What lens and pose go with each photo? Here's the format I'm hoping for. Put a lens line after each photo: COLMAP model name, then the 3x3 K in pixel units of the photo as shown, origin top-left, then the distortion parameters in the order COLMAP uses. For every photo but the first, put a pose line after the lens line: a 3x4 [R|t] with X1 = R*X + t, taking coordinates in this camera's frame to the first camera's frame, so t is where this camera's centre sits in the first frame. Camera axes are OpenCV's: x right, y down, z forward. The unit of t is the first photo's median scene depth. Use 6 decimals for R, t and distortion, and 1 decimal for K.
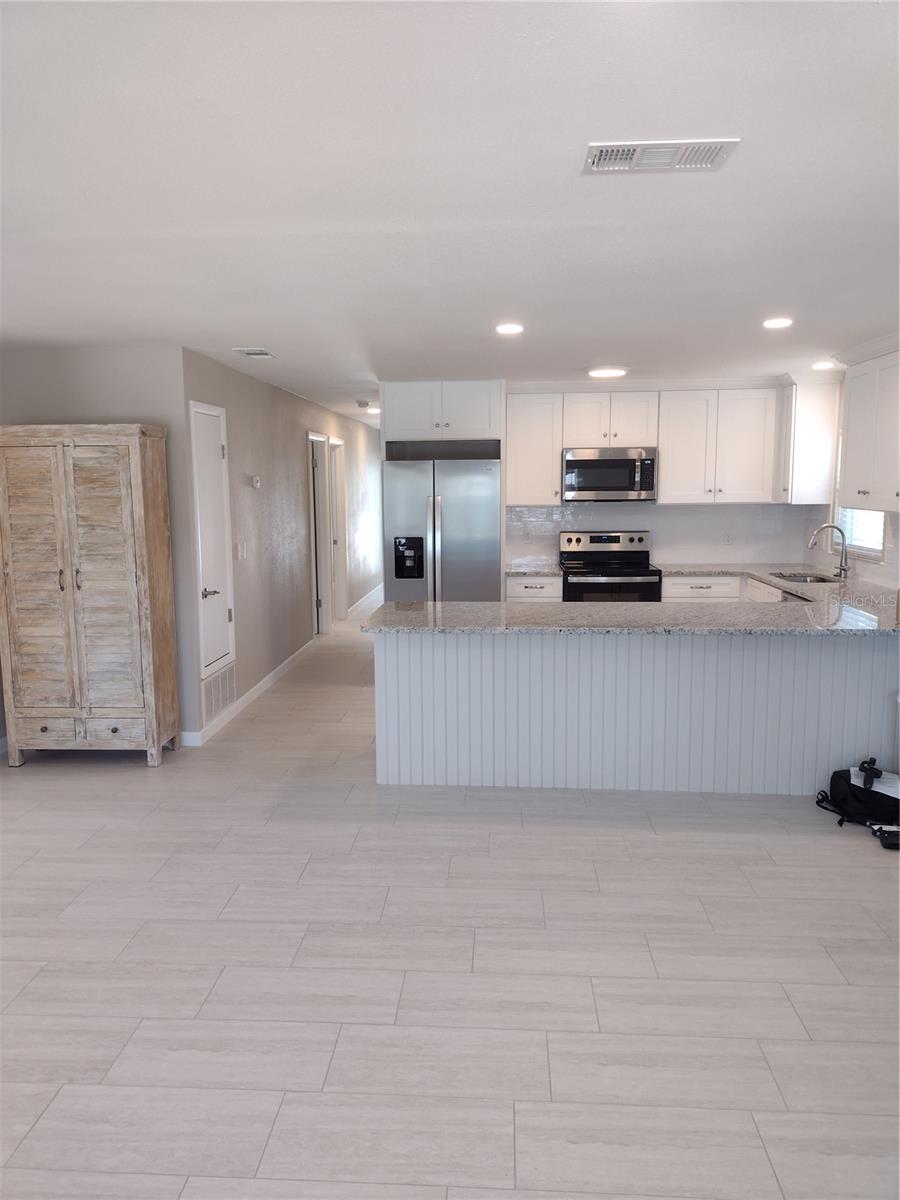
lens RADIAL K [[905.4, 0, 449.0], [0, 905.4, 598.9], [0, 0, 1]] dist [0.014168, -0.001253]
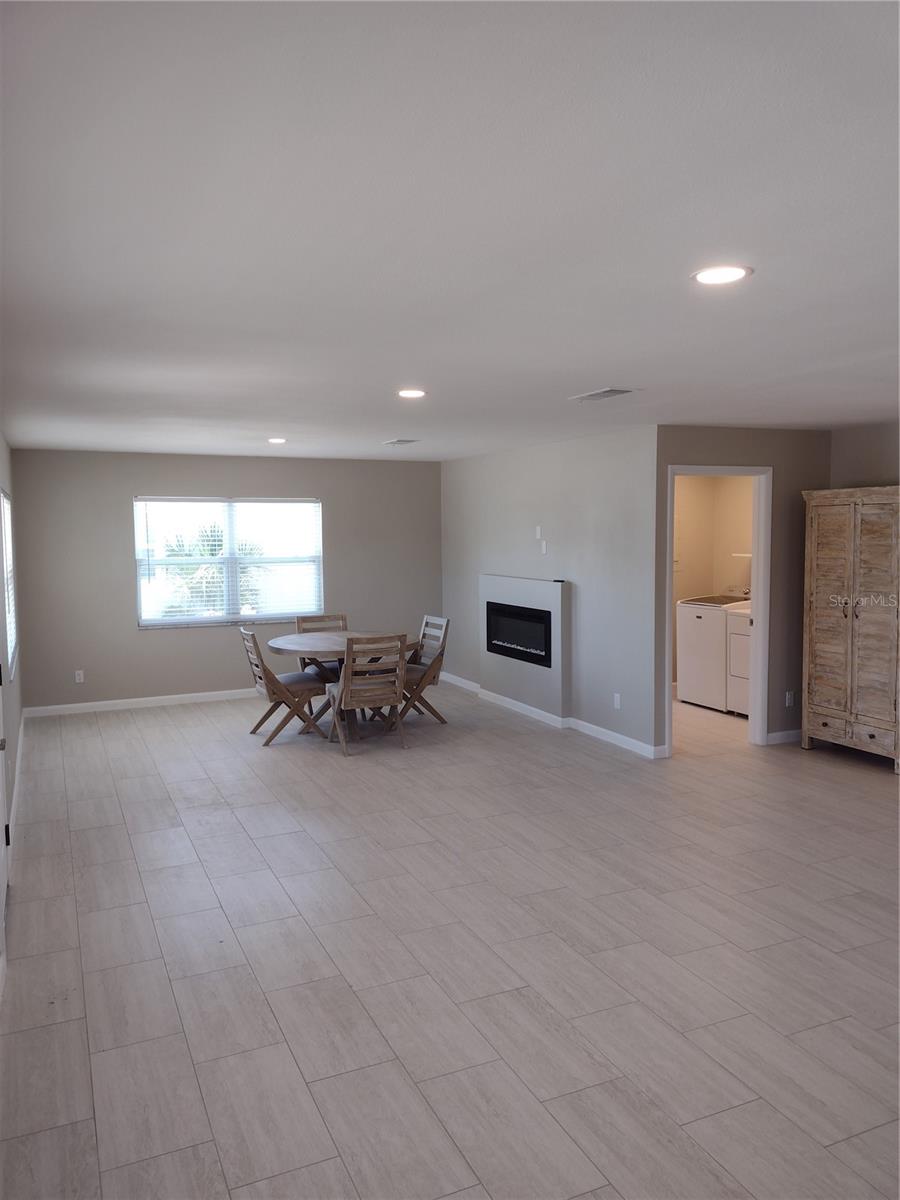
lens RADIAL K [[905.4, 0, 449.4], [0, 905.4, 599.9], [0, 0, 1]] dist [0.014168, -0.001253]
pose [[0.467163, 0.075594, -0.880934, 0.430820], [-0.107677, 0.993787, 0.028176, -0.010337], [0.877590, 0.081693, 0.472400, -0.086292]]
